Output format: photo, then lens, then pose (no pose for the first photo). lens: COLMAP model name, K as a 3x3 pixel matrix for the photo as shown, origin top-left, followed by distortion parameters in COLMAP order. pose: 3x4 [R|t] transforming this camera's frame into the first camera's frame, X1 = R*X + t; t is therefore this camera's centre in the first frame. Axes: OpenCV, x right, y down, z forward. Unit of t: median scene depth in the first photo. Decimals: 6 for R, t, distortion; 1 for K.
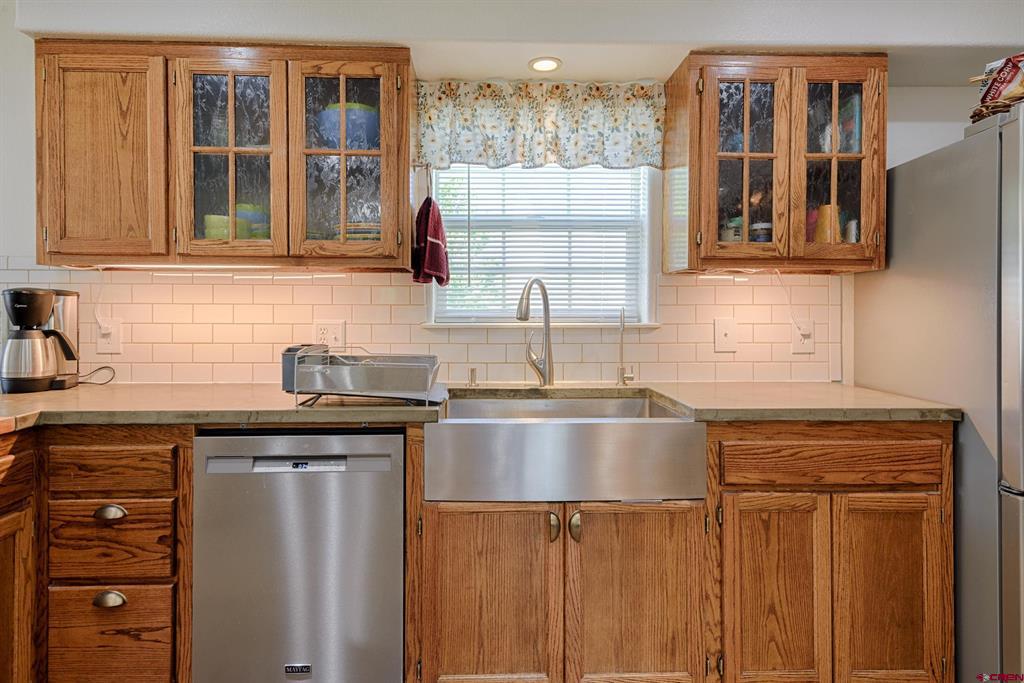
lens RADIAL K [[580.4, 0, 489.9], [0, 580.4, 312.5], [0, 0, 1]] dist [0.027170, -0.000799]
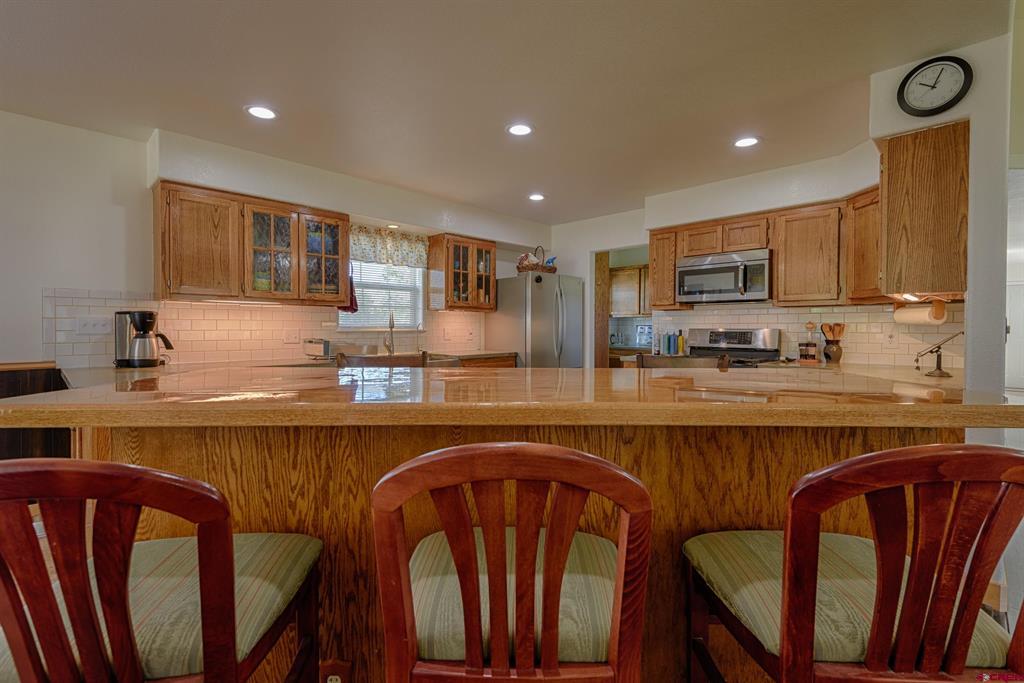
lens RADIAL K [[474.8, 0, 513.5], [0, 474.8, 331.5], [0, 0, 1]] dist [0.005161, -0.003799]
pose [[0.722299, -0.006290, 0.691552, -1.016074], [-0.002301, 0.999931, 0.011498, 0.003613], [-0.691577, -0.009897, 0.722235, -0.897758]]
